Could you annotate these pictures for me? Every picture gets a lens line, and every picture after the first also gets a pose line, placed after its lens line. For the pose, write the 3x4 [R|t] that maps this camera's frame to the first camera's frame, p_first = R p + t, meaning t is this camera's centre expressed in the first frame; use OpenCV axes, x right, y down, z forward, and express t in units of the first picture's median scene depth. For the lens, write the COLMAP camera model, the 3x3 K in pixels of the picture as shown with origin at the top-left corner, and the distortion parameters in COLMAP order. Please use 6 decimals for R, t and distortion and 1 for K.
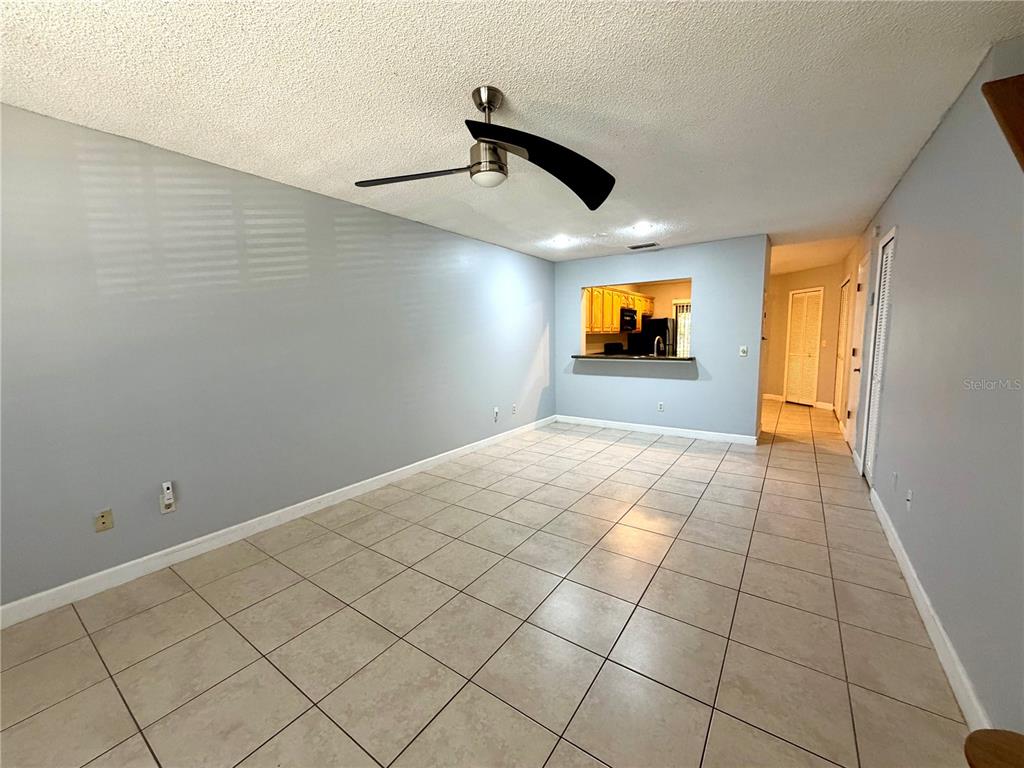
lens RADIAL K [[402.3, 0, 512.0], [0, 402.3, 384.0], [0, 0, 1]] dist [0.002543, 0.000093]
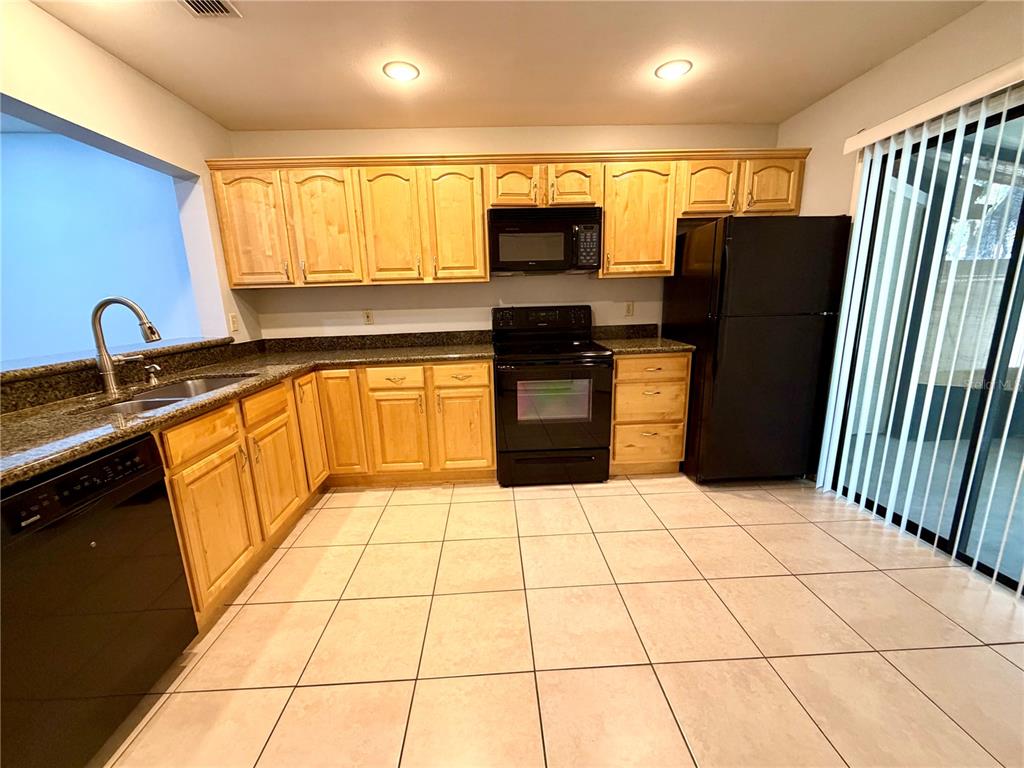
lens RADIAL K [[402.3, 0, 512.0], [0, 402.3, 384.0], [0, 0, 1]] dist [0.002543, 0.000093]
pose [[0.607058, 0.164281, -0.777491, 0.564336], [-0.073888, 0.985828, 0.150610, -0.084612], [0.791215, -0.033981, 0.610593, 0.747316]]
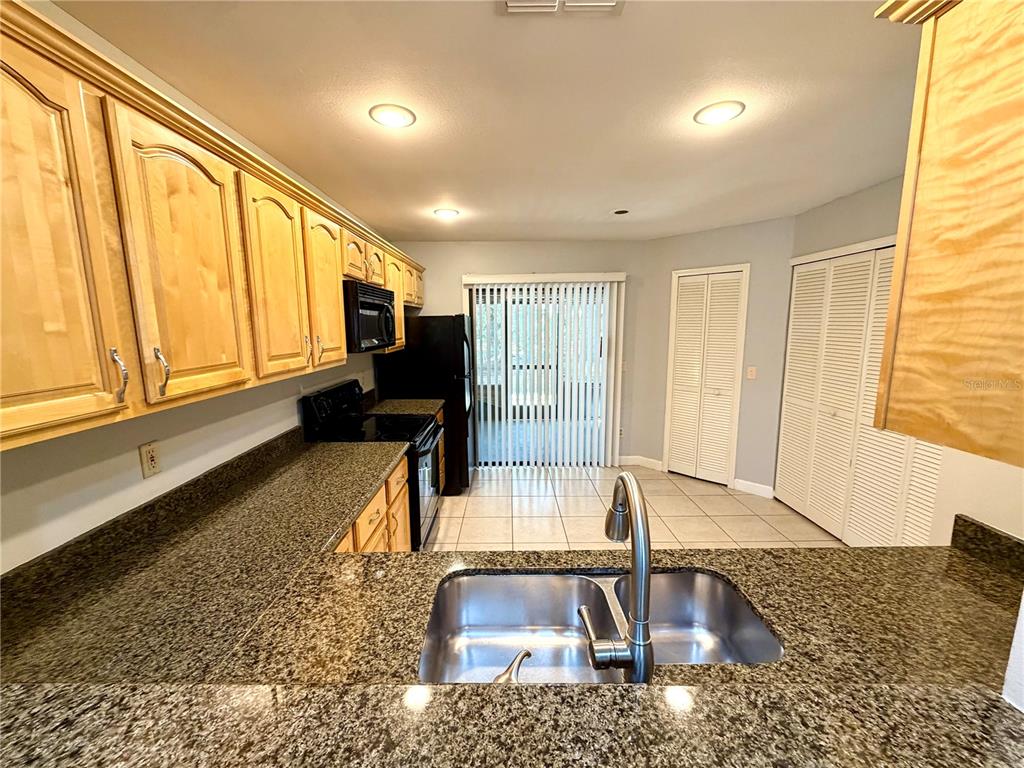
lens RADIAL K [[402.3, 0, 512.0], [0, 402.3, 384.0], [0, 0, 1]] dist [0.002543, 0.000093]
pose [[0.814201, -0.074027, 0.575845, 0.183572], [0.059209, 0.997254, 0.044484, -0.110637], [-0.577556, -0.002123, 0.816348, 0.646859]]
